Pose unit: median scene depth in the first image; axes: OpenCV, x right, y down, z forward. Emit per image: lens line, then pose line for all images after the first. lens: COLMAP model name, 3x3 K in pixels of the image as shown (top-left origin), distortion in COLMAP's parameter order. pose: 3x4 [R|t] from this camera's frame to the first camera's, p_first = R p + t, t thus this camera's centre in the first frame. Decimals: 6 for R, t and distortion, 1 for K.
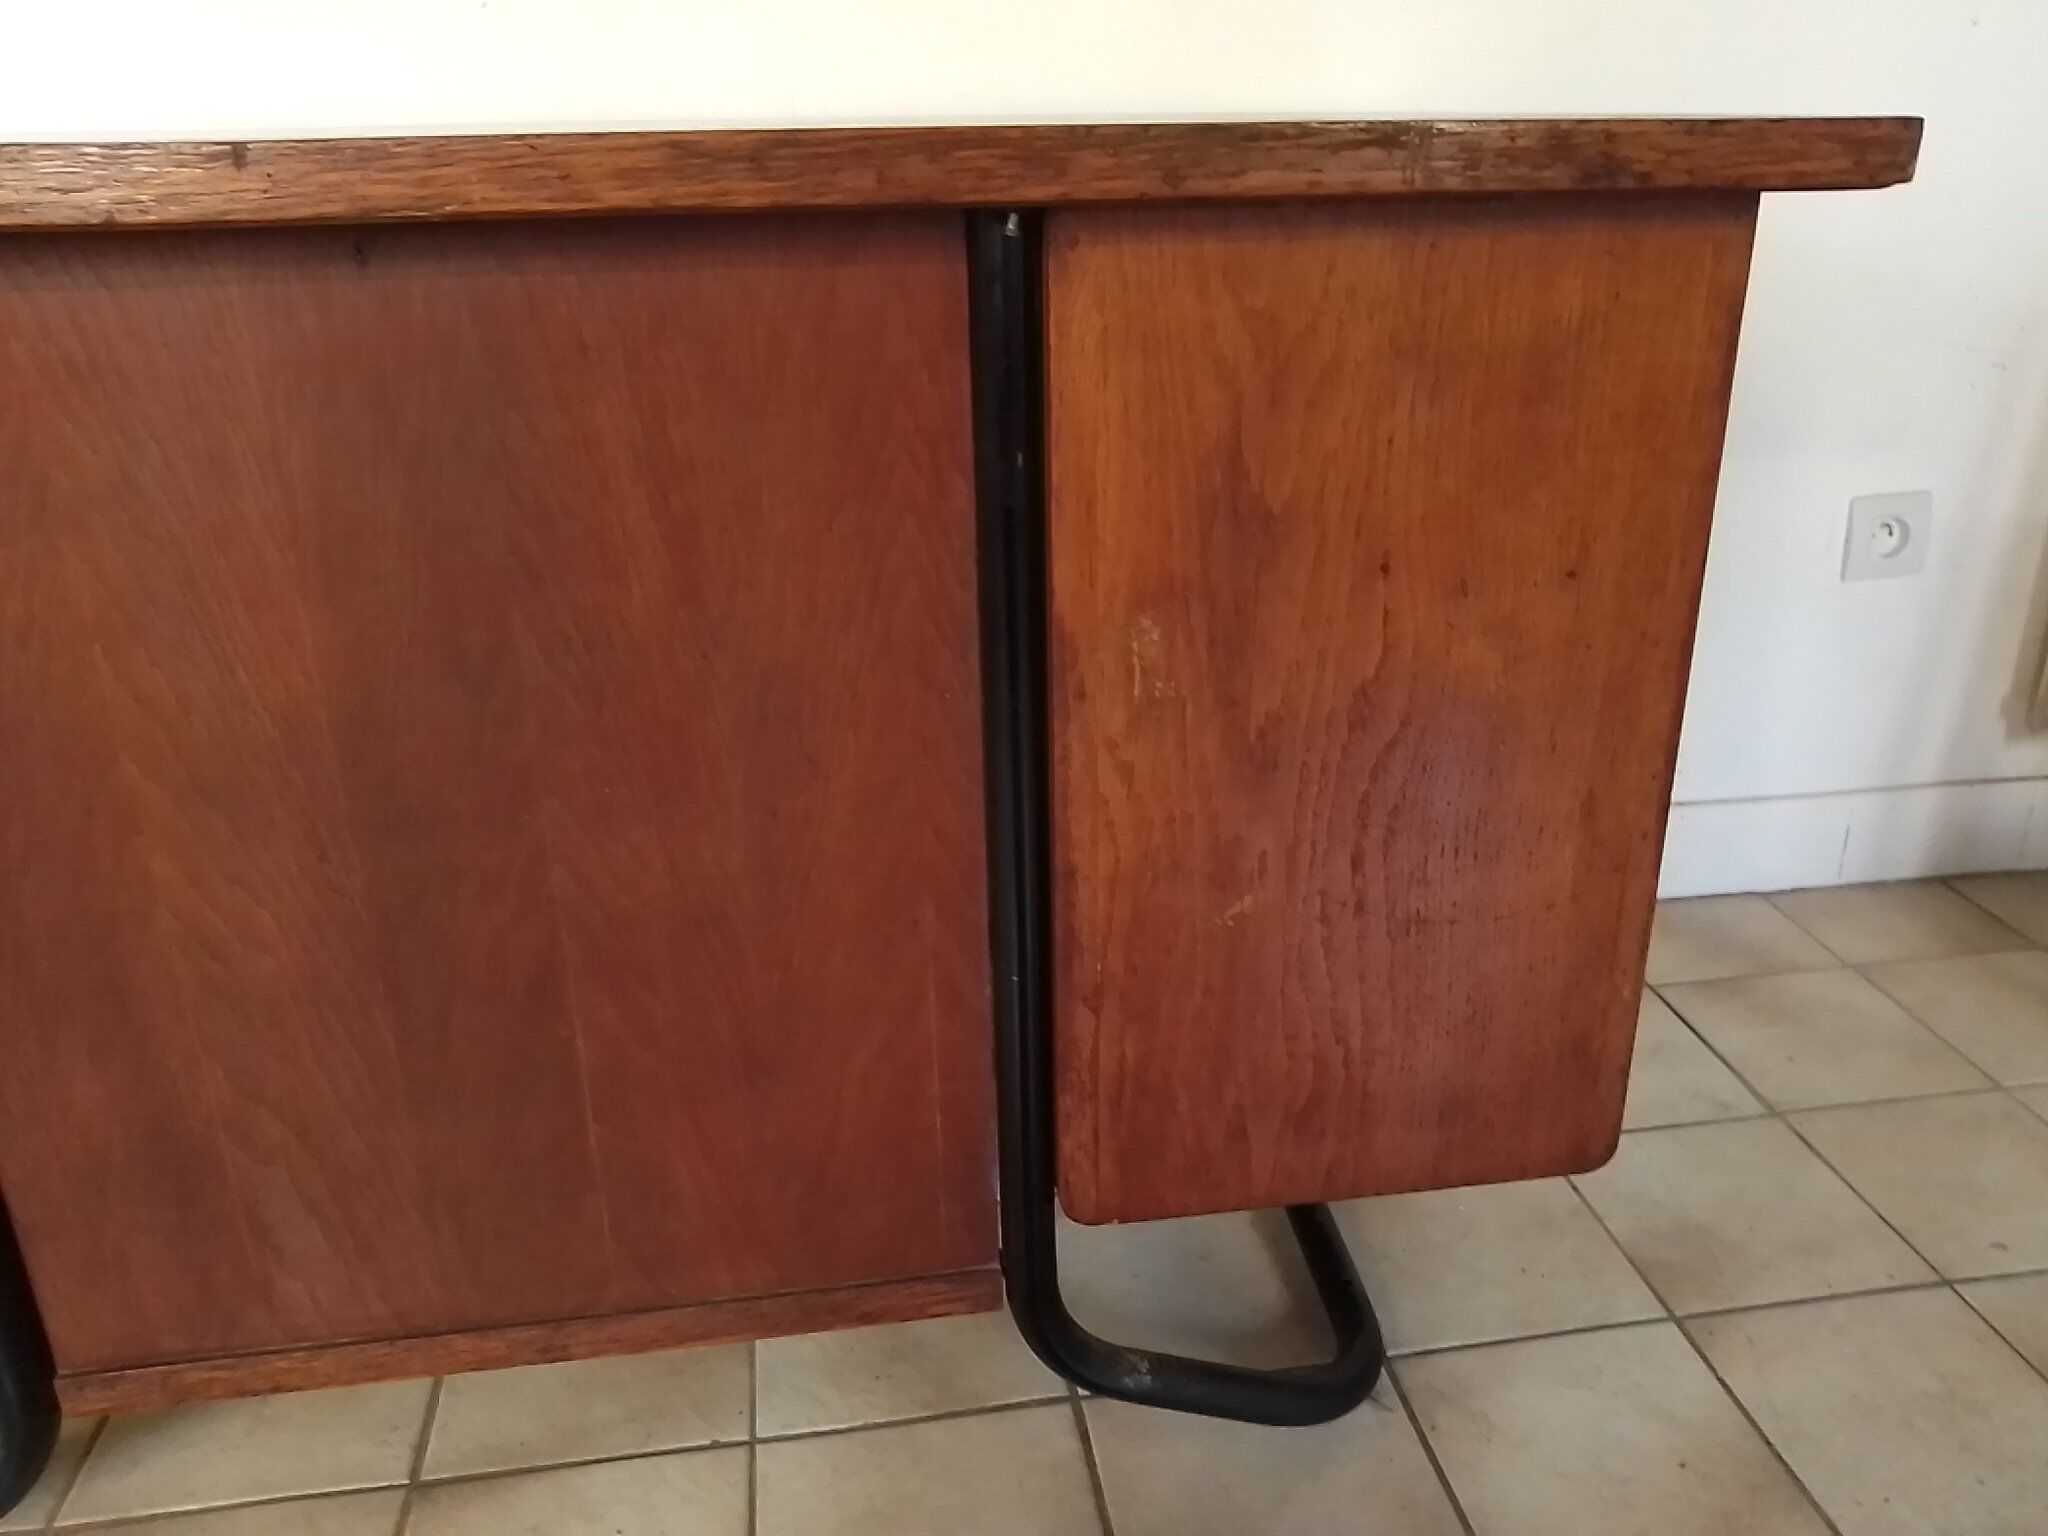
lens RADIAL K [[1602.9, 0, 1032.2], [0, 1602.9, 772.8], [0, 0, 1]] dist [0.002494, -0.017459]
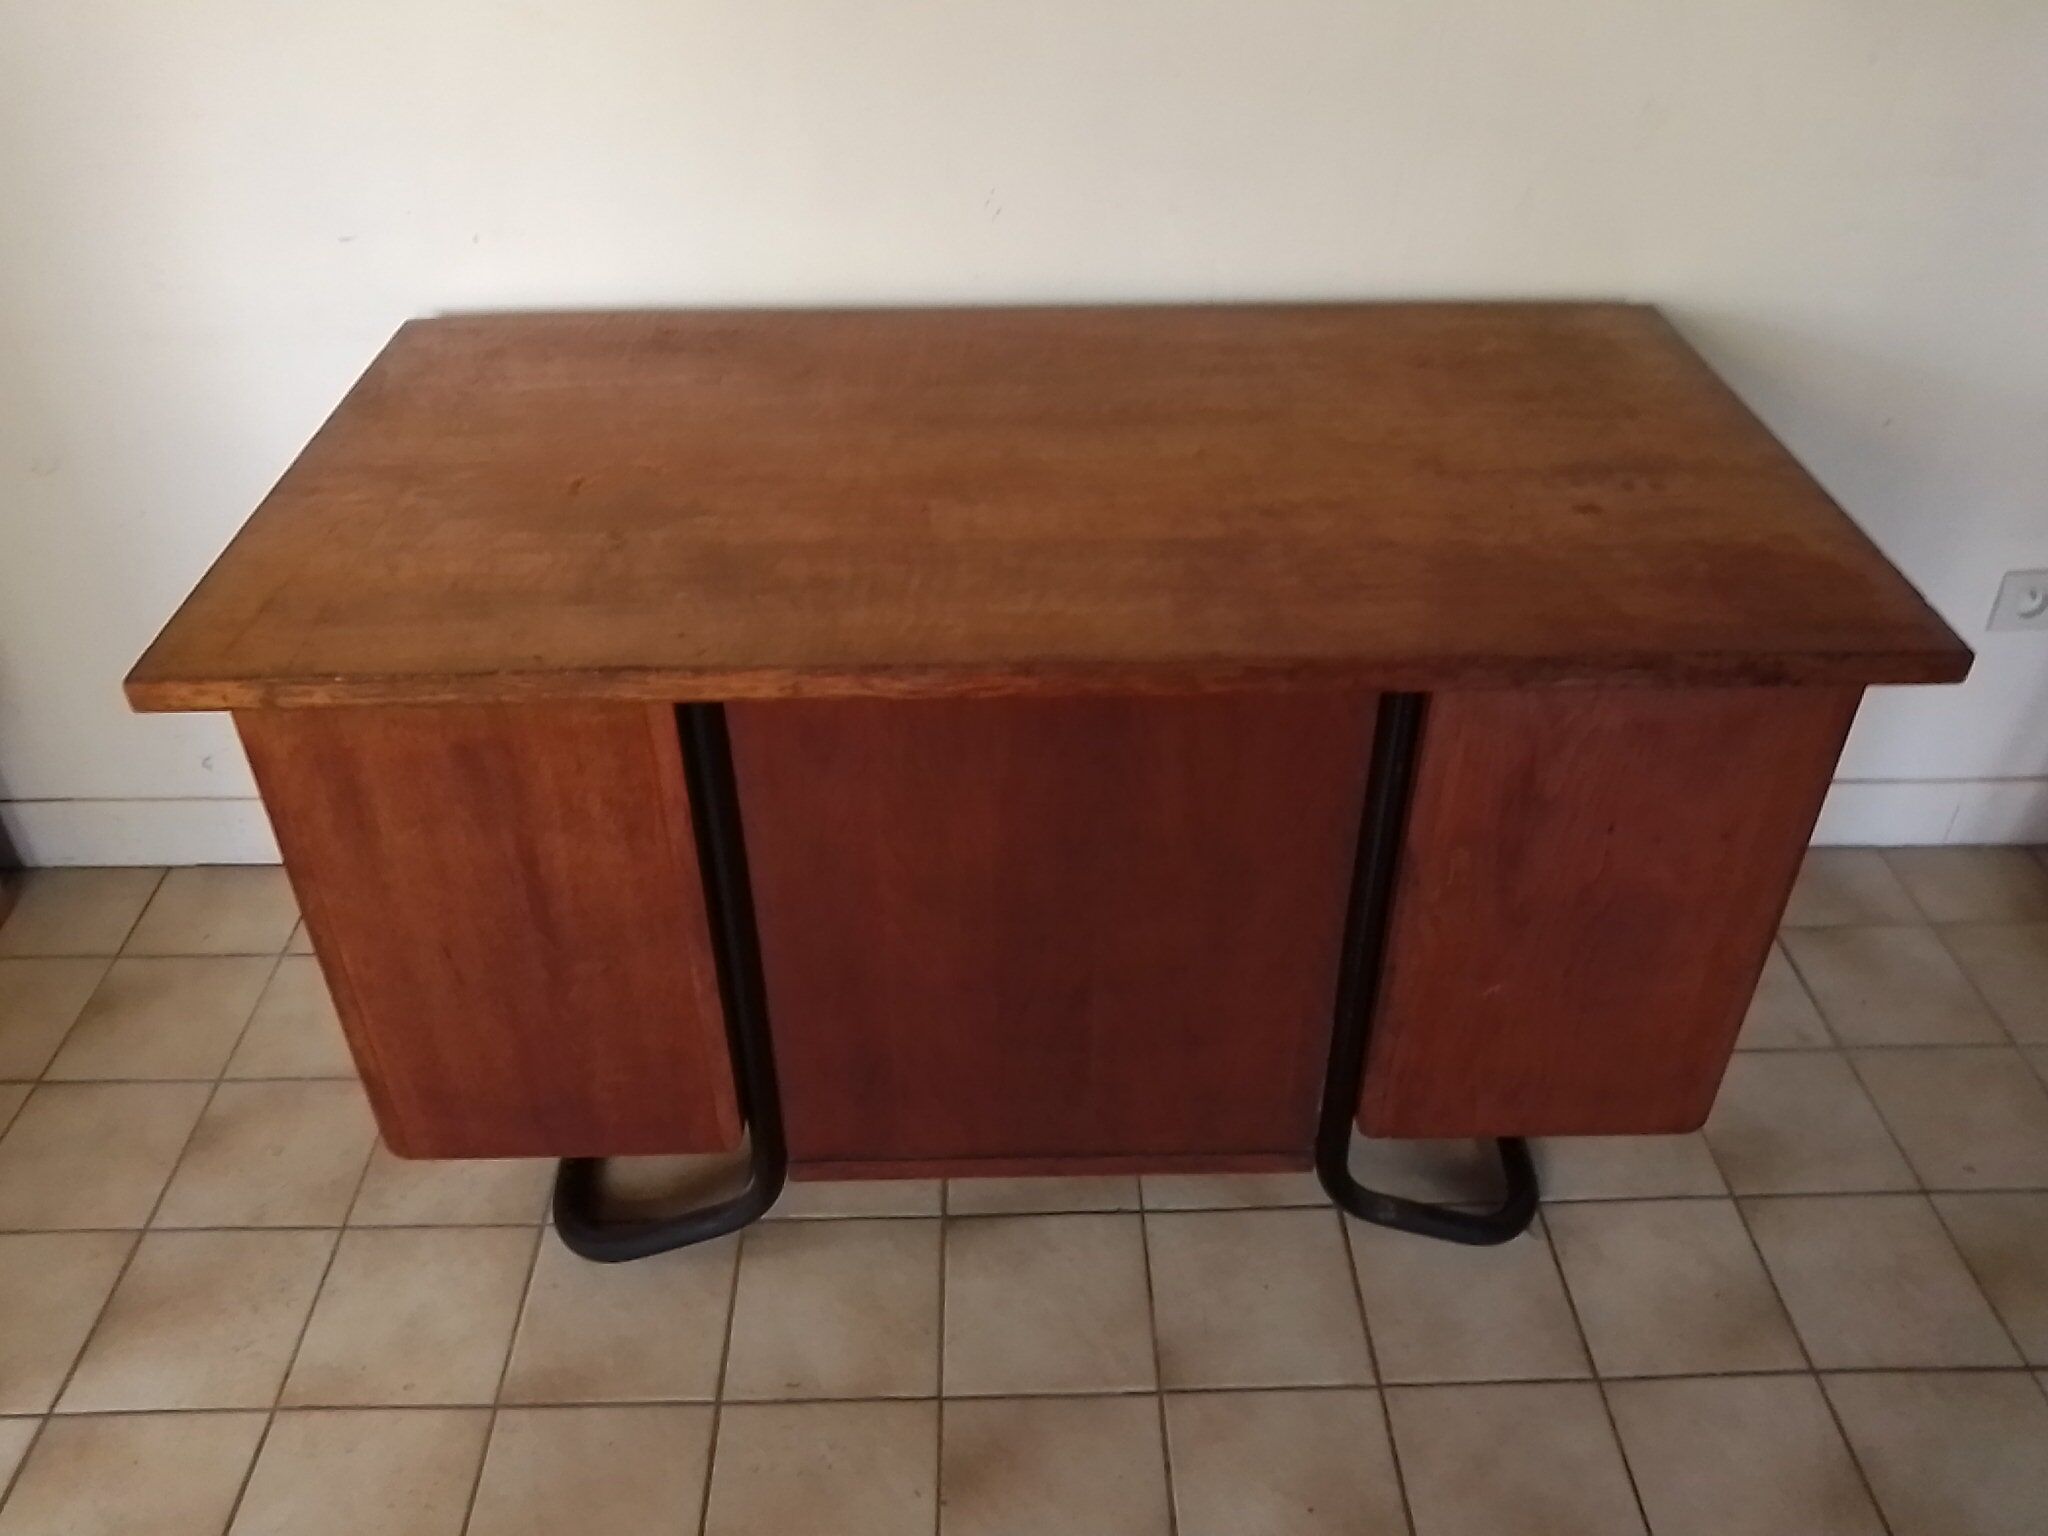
lens RADIAL K [[1602.9, 0, 1032.2], [0, 1602.9, 772.8], [0, 0, 1]] dist [0.002494, -0.017459]
pose [[0.991500, 0.088367, -0.095498, -0.172993], [-0.062649, 0.967538, 0.244838, -0.430695], [0.114033, -0.236774, 0.964850, -0.517010]]
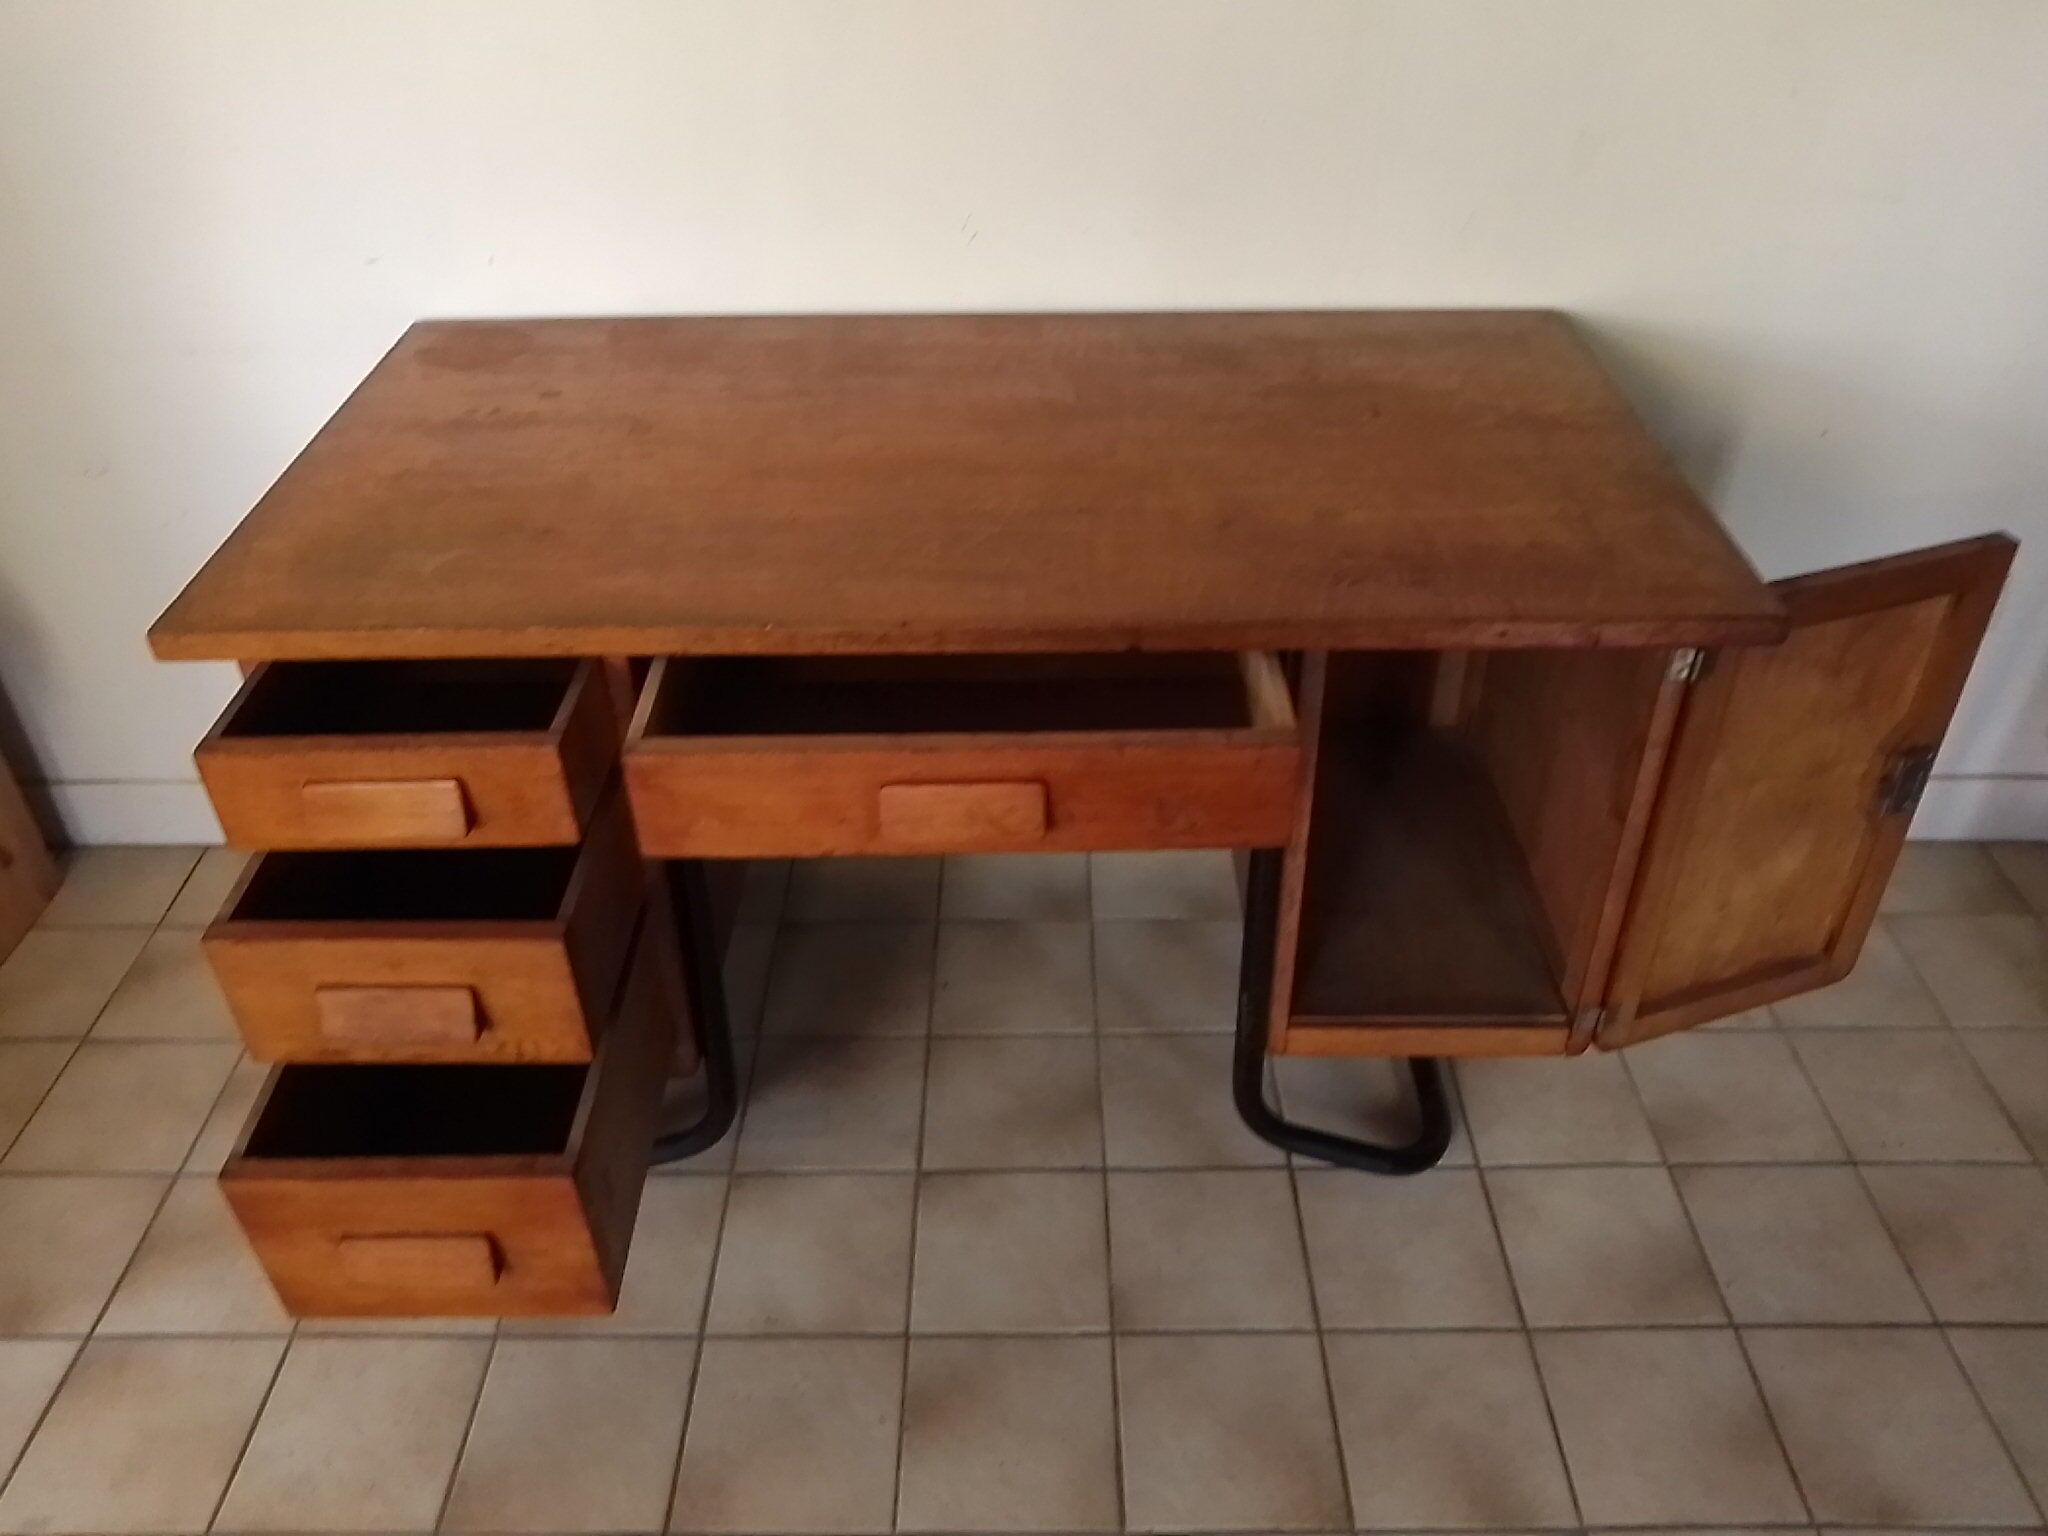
lens RADIAL K [[1602.9, 0, 1032.2], [0, 1602.9, 772.8], [0, 0, 1]] dist [0.002494, -0.017459]
pose [[0.988194, 0.094994, -0.120206, -0.085349], [-0.064509, 0.969626, 0.235934, -0.427296], [0.138967, -0.225394, 0.964306, -0.625897]]
